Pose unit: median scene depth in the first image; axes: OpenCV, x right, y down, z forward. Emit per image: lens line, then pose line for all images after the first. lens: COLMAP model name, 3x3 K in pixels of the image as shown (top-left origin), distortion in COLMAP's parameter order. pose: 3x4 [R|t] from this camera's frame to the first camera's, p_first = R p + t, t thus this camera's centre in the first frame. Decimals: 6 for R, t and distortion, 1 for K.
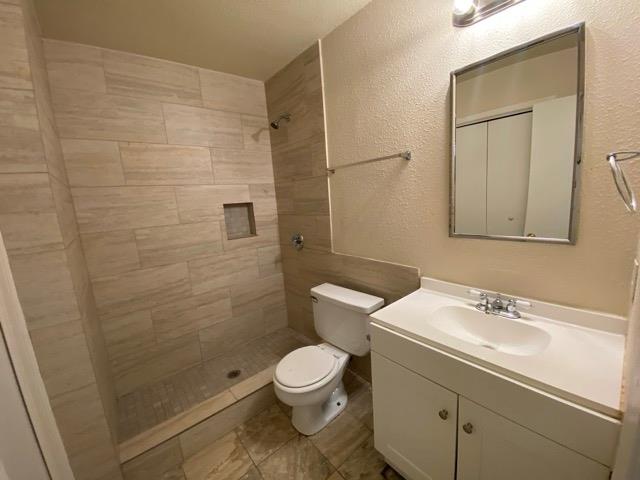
lens RADIAL K [[261.0, 0, 318.3], [0, 261.0, 240.1], [0, 0, 1]] dist [0.041059, -0.031448]
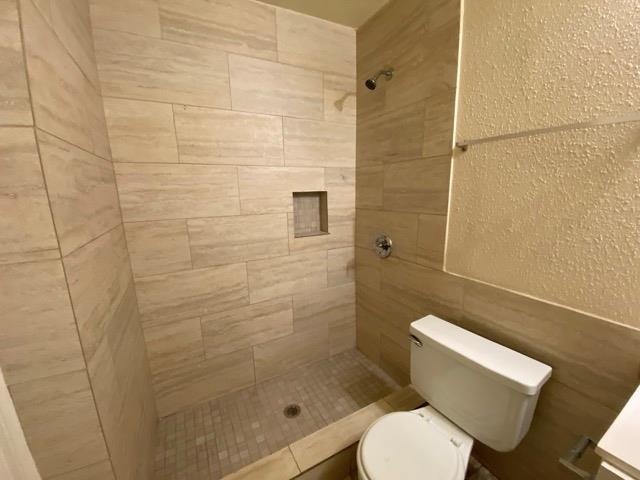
lens RADIAL K [[261.0, 0, 318.3], [0, 261.0, 240.1], [0, 0, 1]] dist [0.041059, -0.031448]
pose [[0.979512, 0.081407, -0.184196, -0.148052], [-0.073956, 0.996154, 0.046977, -0.041079], [0.187312, -0.032392, 0.981766, 0.275332]]
